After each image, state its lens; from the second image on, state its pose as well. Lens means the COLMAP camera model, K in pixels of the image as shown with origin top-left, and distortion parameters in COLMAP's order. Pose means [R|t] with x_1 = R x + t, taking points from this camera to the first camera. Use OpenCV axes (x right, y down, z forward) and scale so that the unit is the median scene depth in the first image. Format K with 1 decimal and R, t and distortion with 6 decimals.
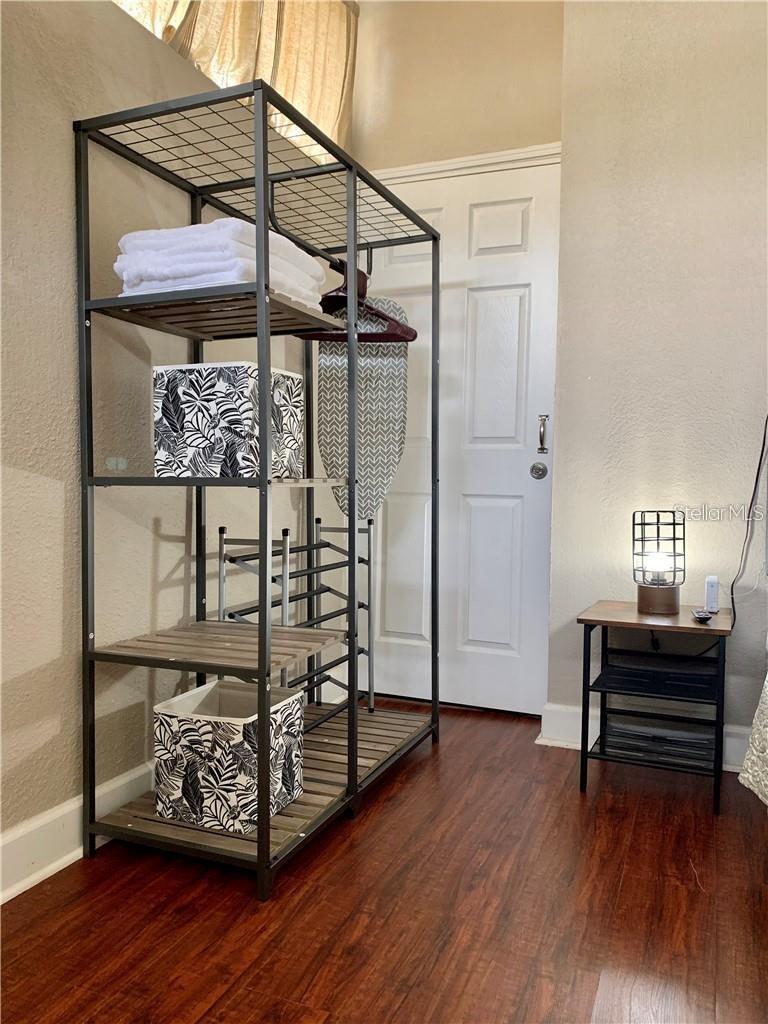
lens RADIAL K [[782.9, 0, 380.7], [0, 782.9, 505.5], [0, 0, 1]] dist [0.038300, -0.061779]
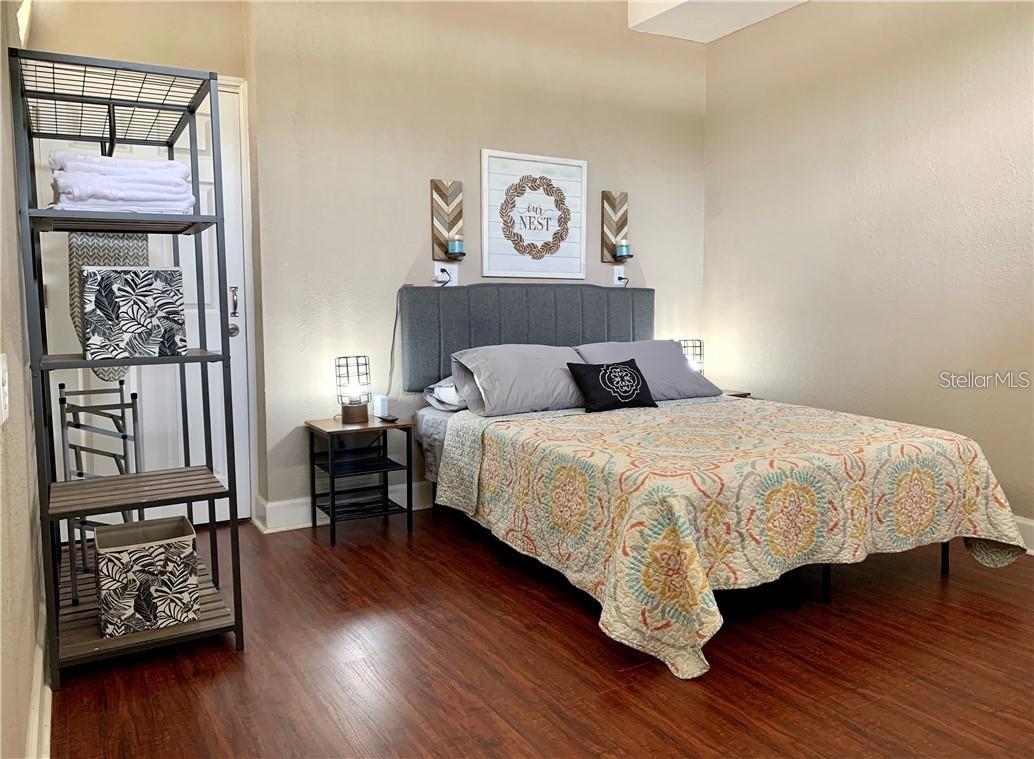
lens RADIAL K [[790.5, 0, 514.3], [0, 790.5, 364.1], [0, 0, 1]] dist [0.038300, -0.061779]
pose [[0.607926, -0.076812, 0.790269, -0.852093], [0.048656, 0.997043, 0.059481, -0.068831], [-0.792501, 0.002292, 0.609866, -0.248171]]
